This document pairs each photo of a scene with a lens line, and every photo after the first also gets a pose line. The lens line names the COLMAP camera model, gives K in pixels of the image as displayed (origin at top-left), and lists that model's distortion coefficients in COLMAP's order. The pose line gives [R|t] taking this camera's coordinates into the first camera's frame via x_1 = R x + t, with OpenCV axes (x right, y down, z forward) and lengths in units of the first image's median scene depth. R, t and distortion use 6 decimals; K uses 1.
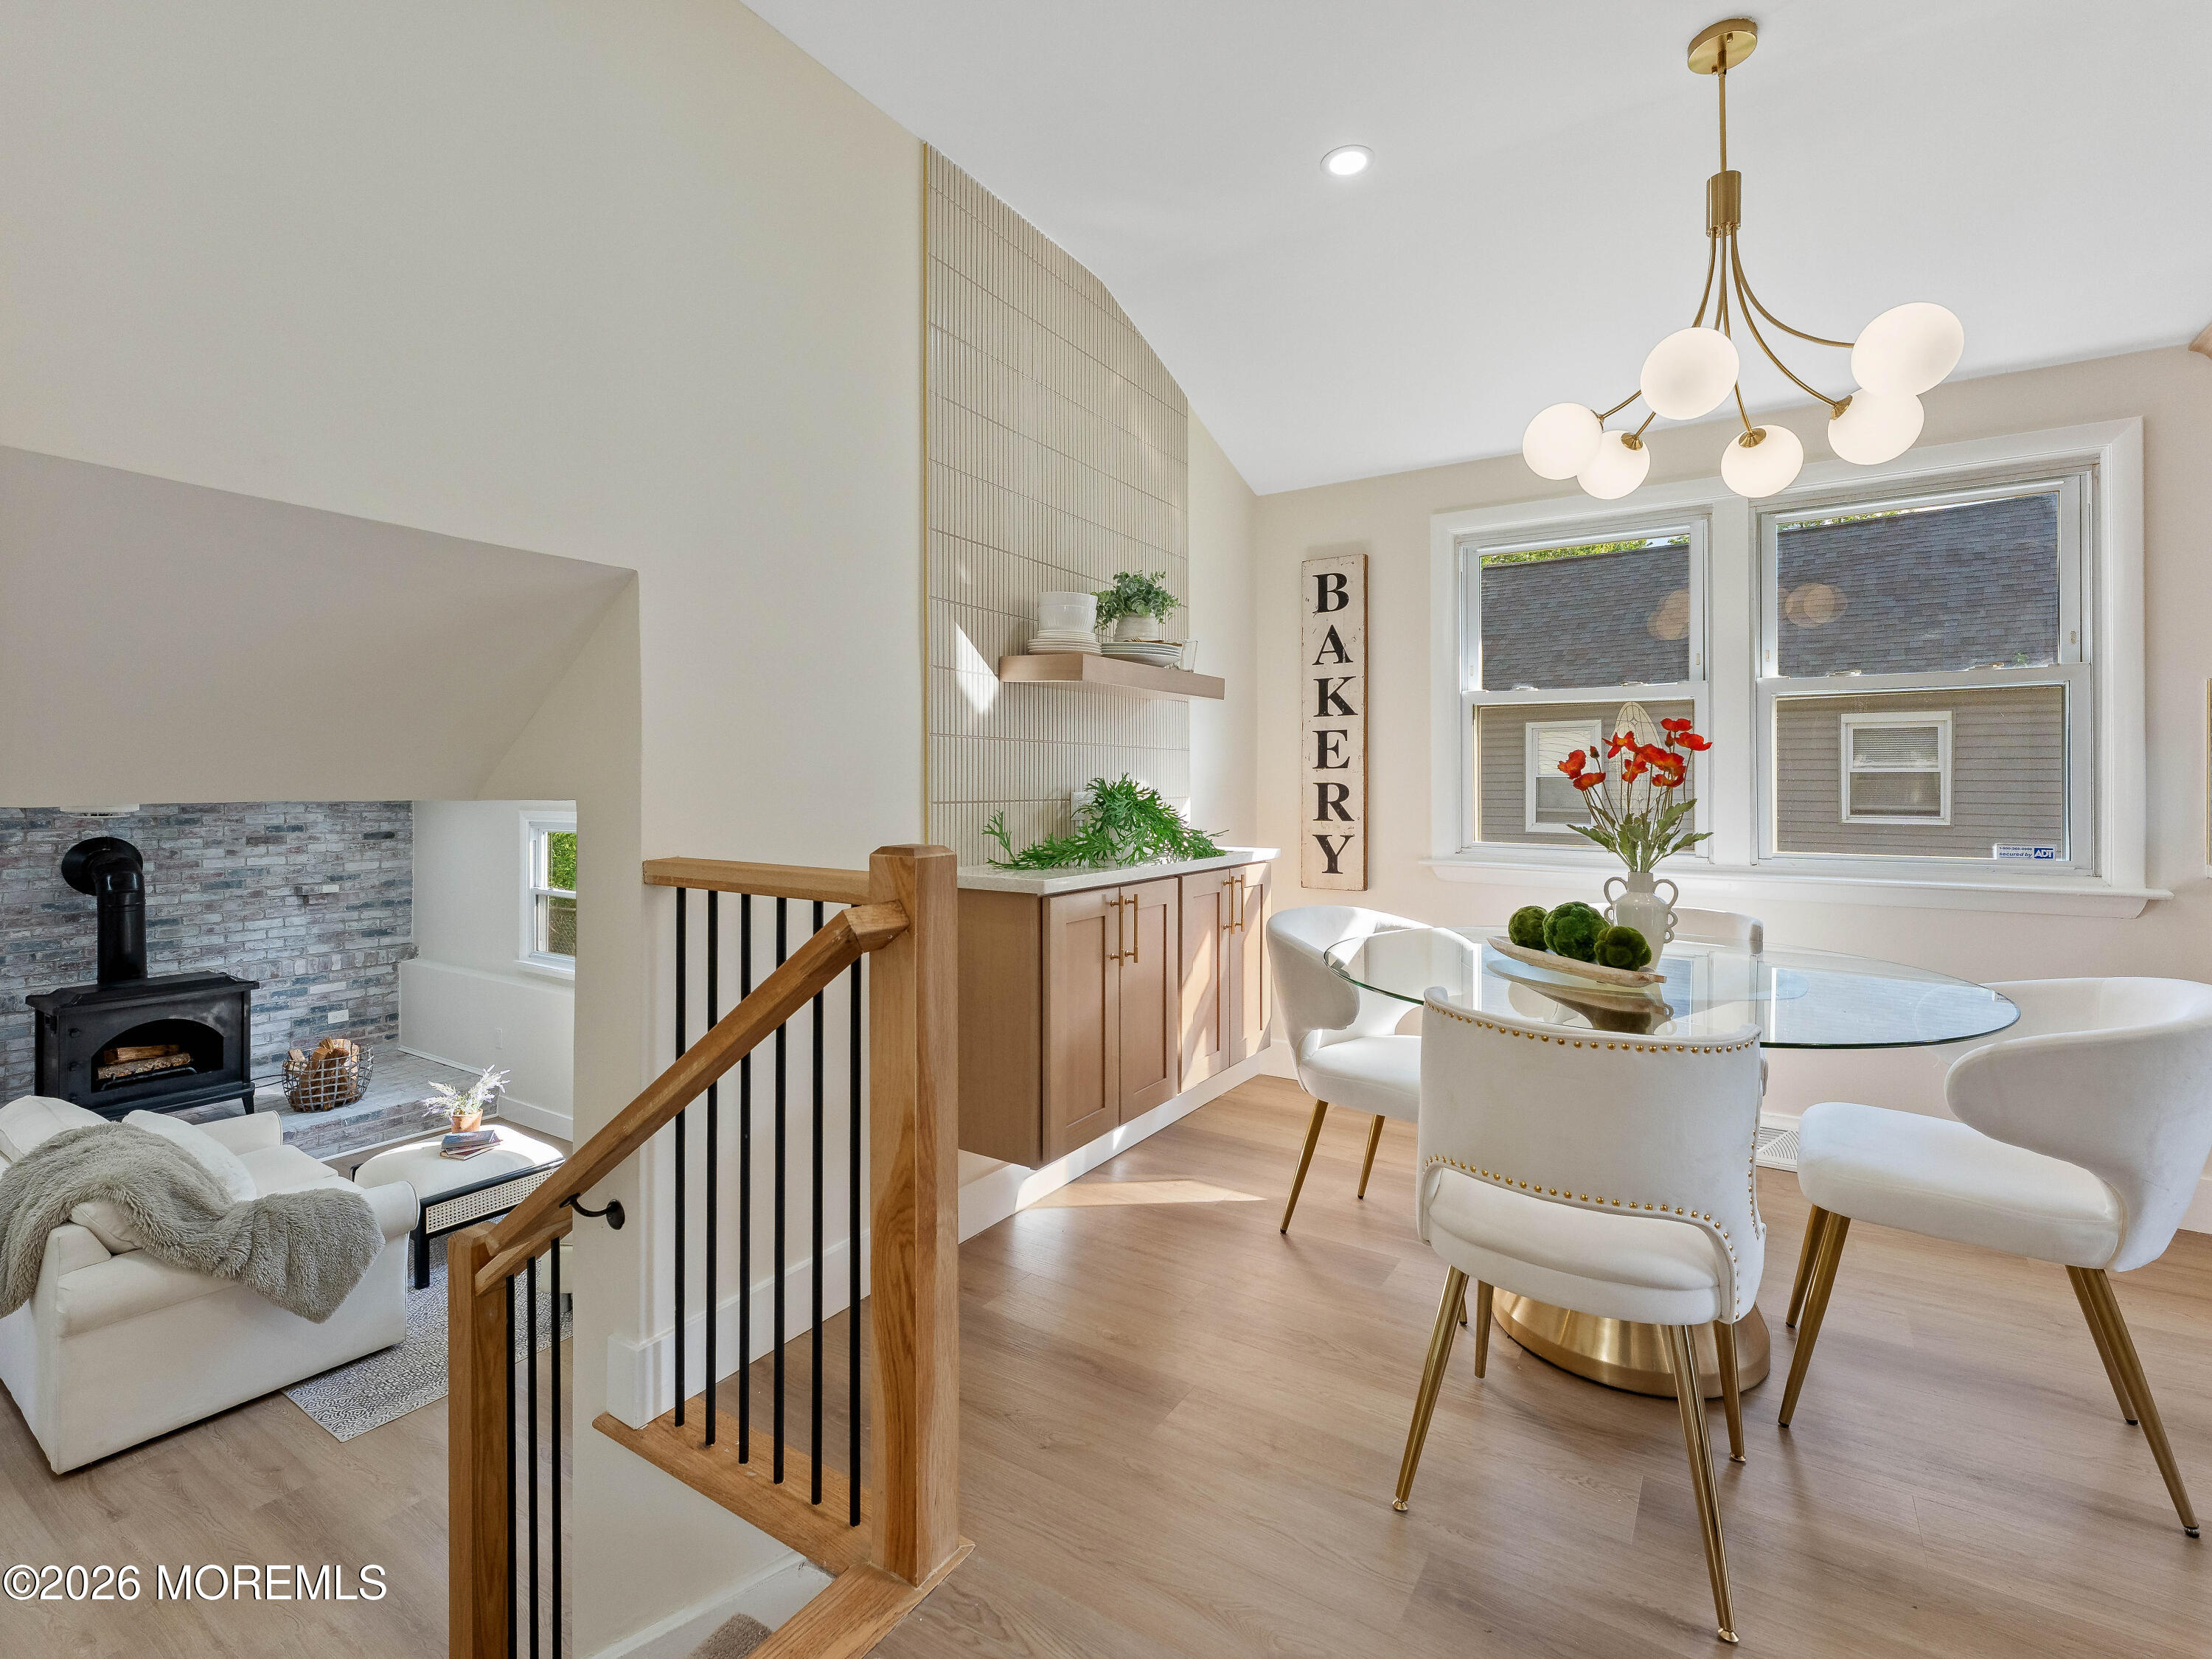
lens RADIAL K [[1015.6, 0, 1099.4], [0, 1015.6, 787.2], [0, 0, 1]] dist [0.004836, -0.001210]
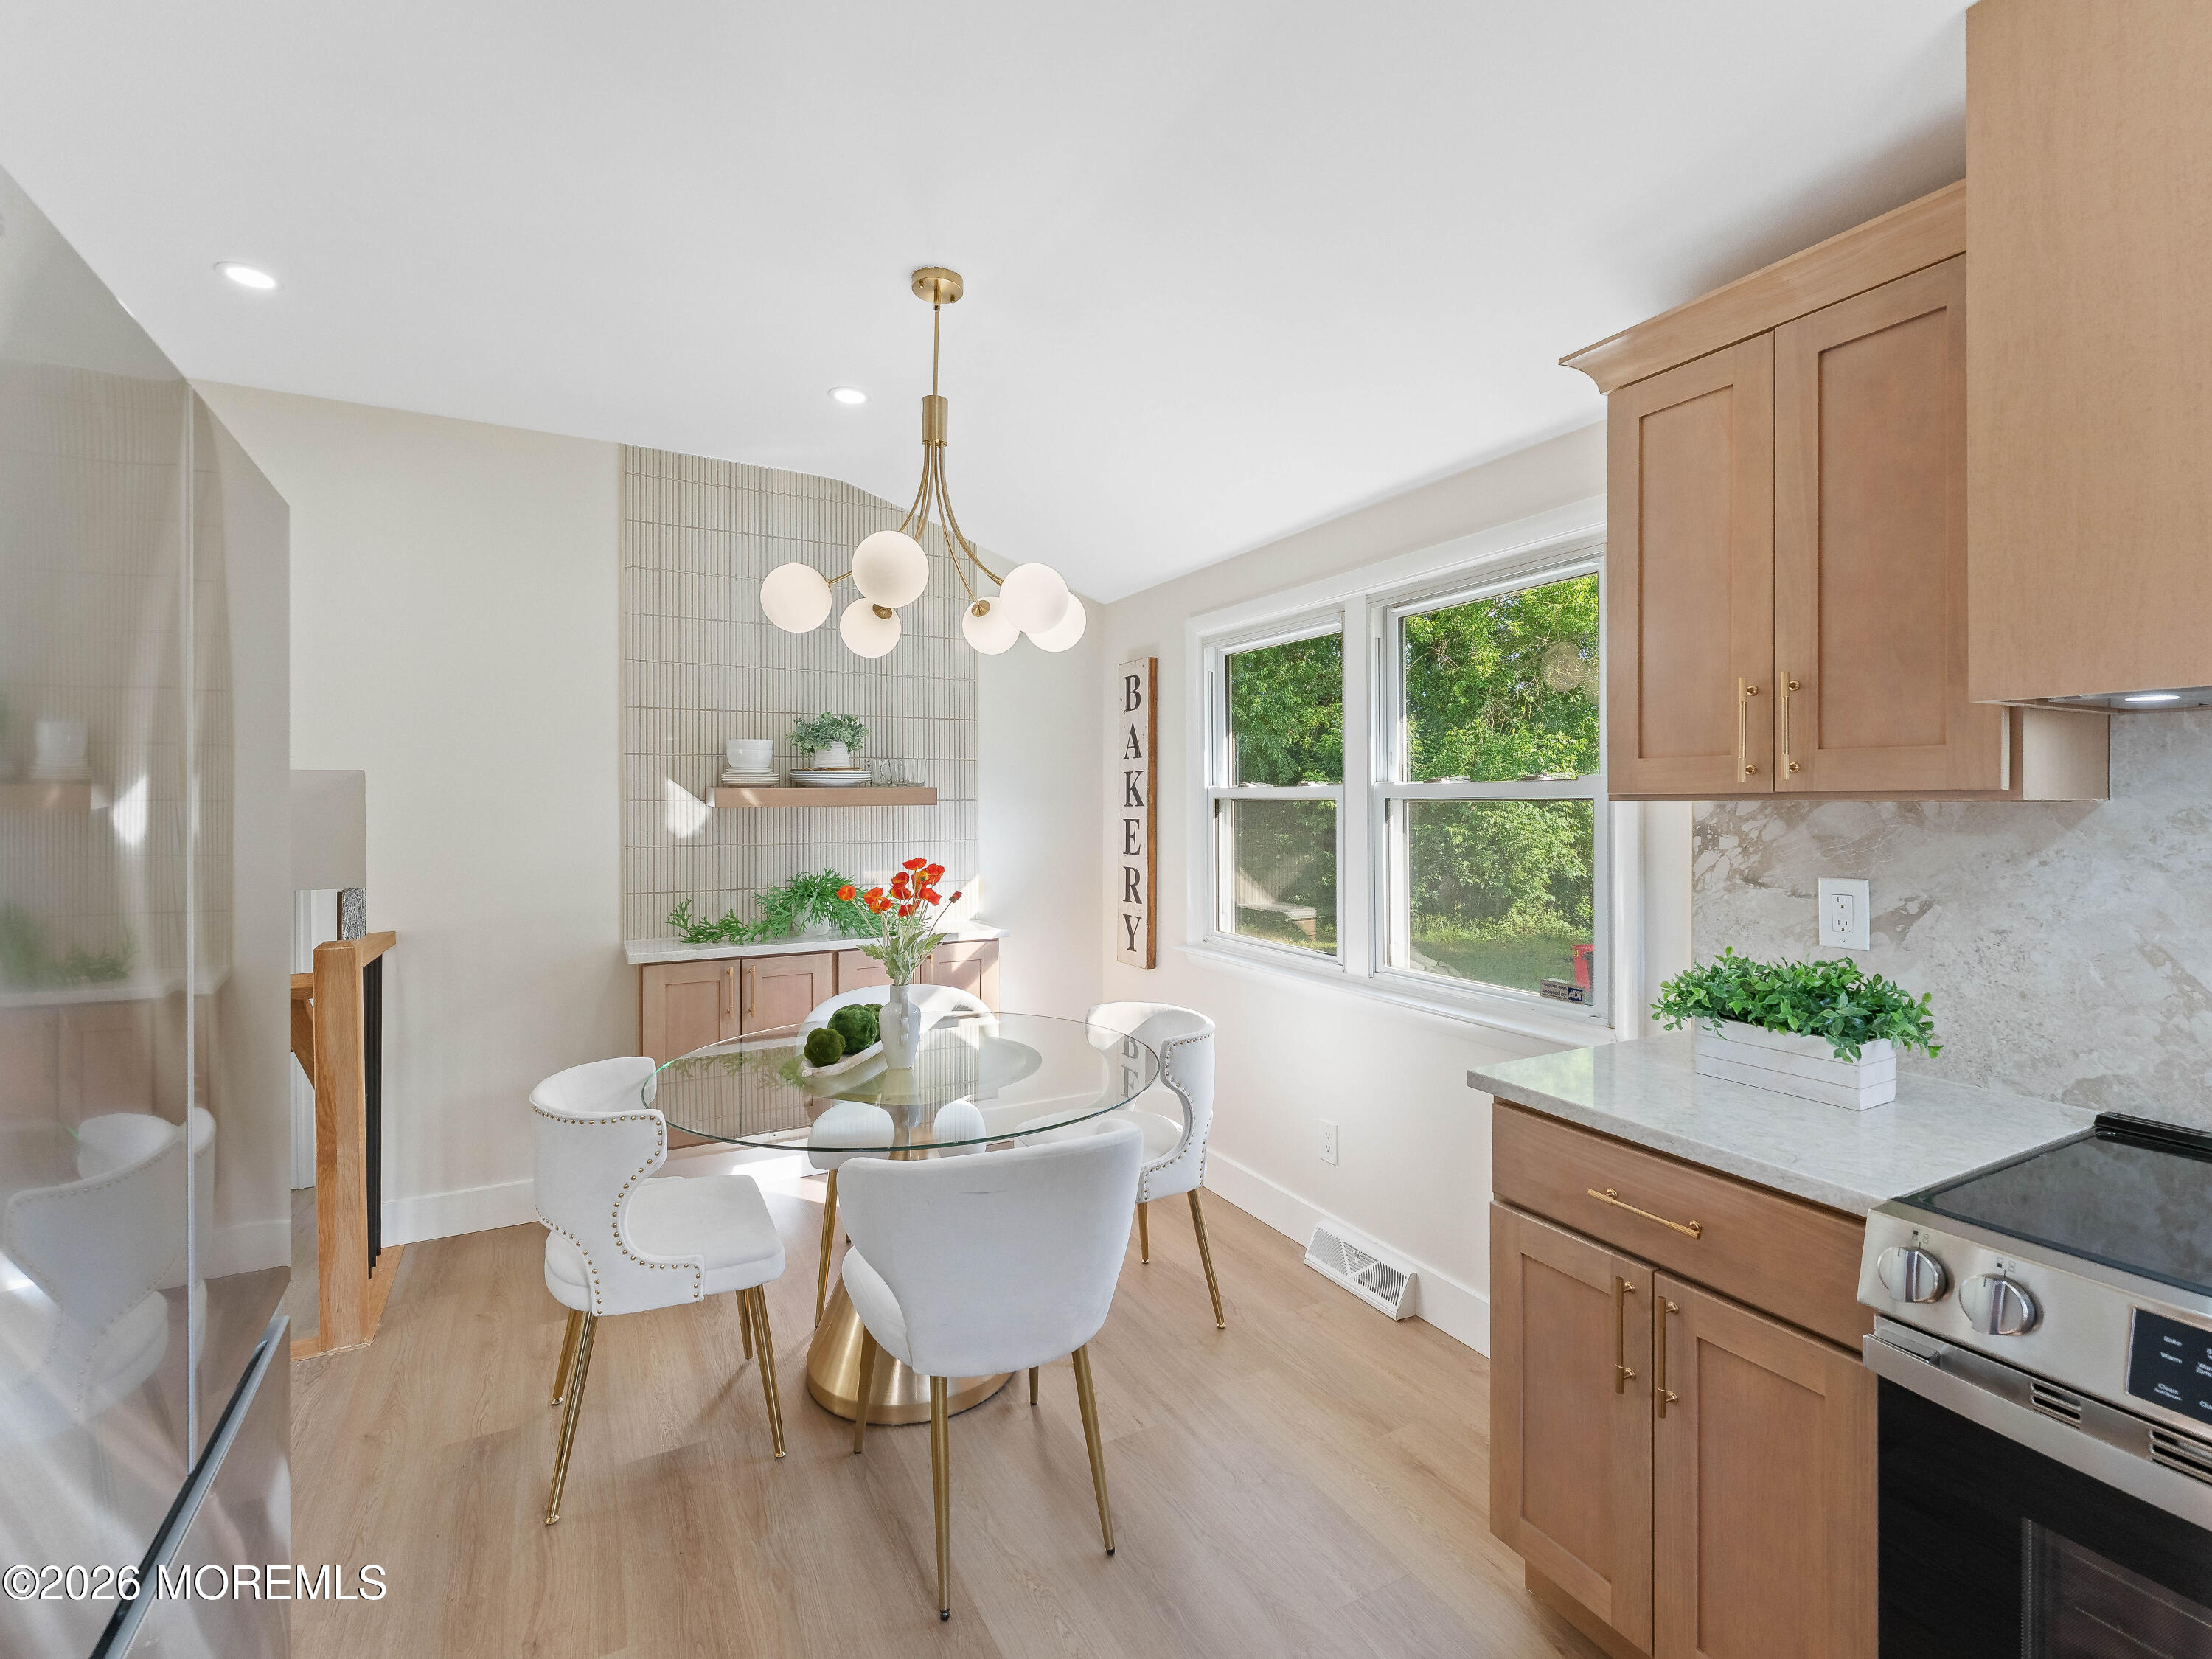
lens RADIAL K [[1015.6, 0, 1121.2], [0, 1015.6, 813.9], [0, 0, 1]] dist [0.004836, -0.001210]
pose [[0.870670, 0.001754, -0.491865, 2.026585], [0.004325, 0.999928, 0.011222, -0.199589], [0.491849, -0.011899, 0.870599, 0.119536]]
